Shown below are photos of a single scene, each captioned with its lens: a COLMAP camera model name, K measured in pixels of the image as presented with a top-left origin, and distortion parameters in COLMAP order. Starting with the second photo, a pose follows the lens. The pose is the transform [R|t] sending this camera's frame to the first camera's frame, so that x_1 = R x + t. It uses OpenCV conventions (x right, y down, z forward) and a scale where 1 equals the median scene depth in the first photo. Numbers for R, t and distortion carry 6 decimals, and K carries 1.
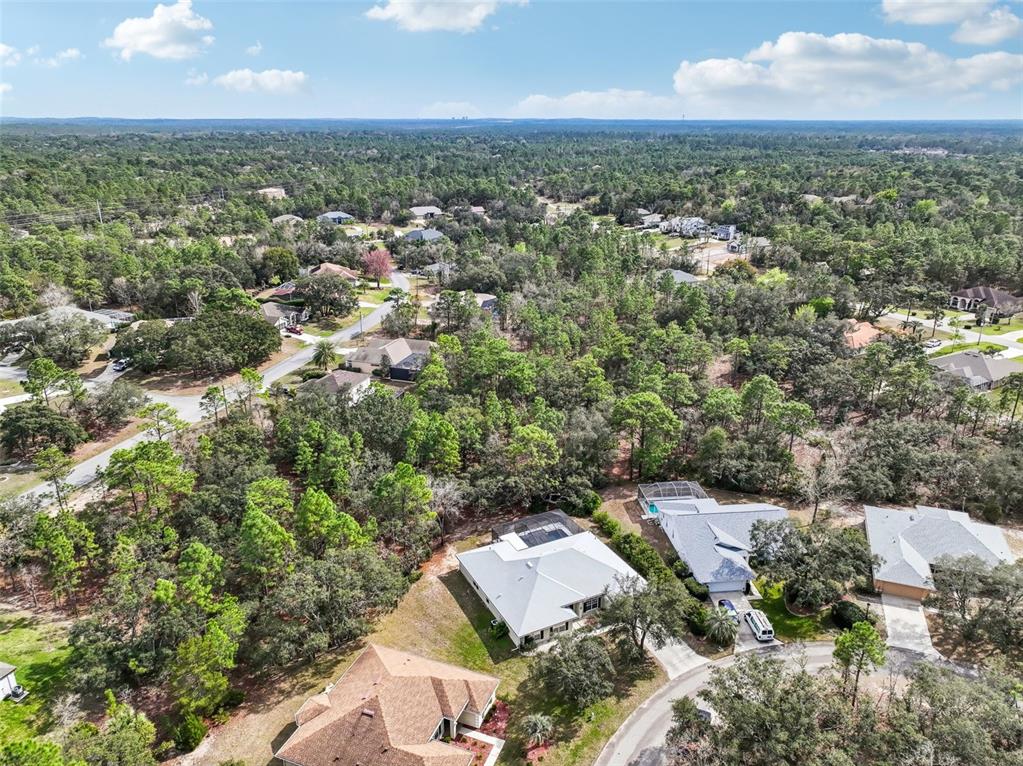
lens RADIAL K [[716.6, 0, 510.9], [0, 716.6, 380.0], [0, 0, 1]] dist [0.003006, 0.013191]
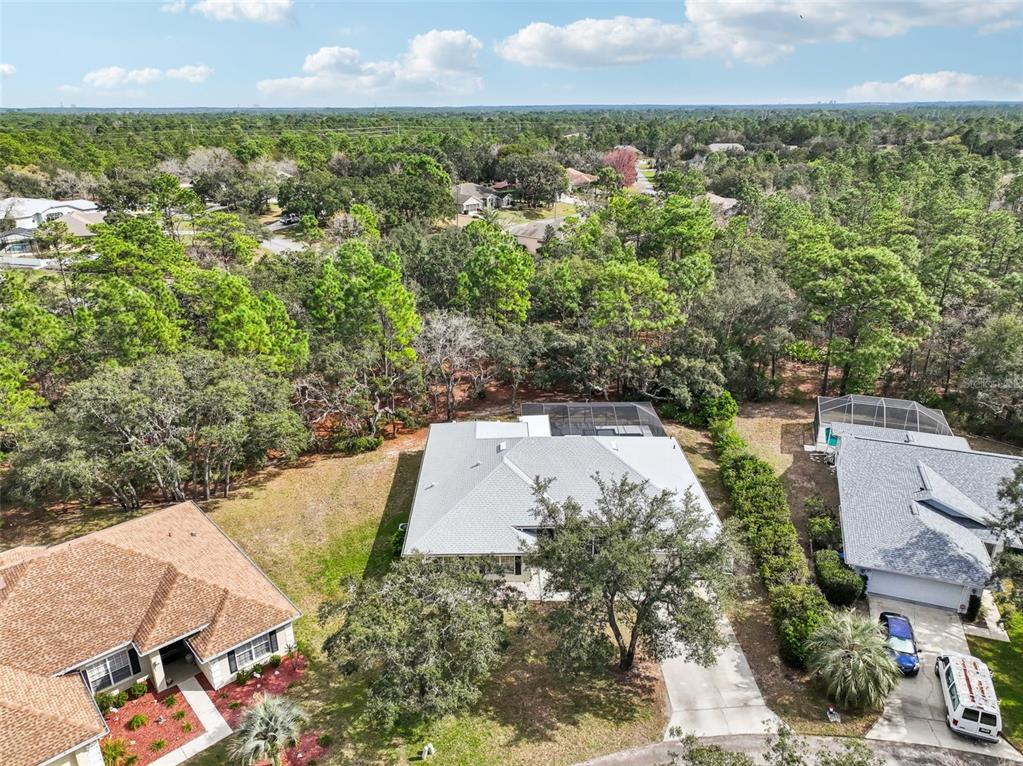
lens RADIAL K [[716.6, 0, 510.0], [0, 716.6, 382.0], [0, 0, 1]] dist [0.003006, 0.013191]
pose [[0.898509, 0.154475, -0.410876, 0.244555], [-0.144747, 0.987945, 0.054896, 0.178808], [0.414403, 0.010148, 0.910037, 0.511192]]
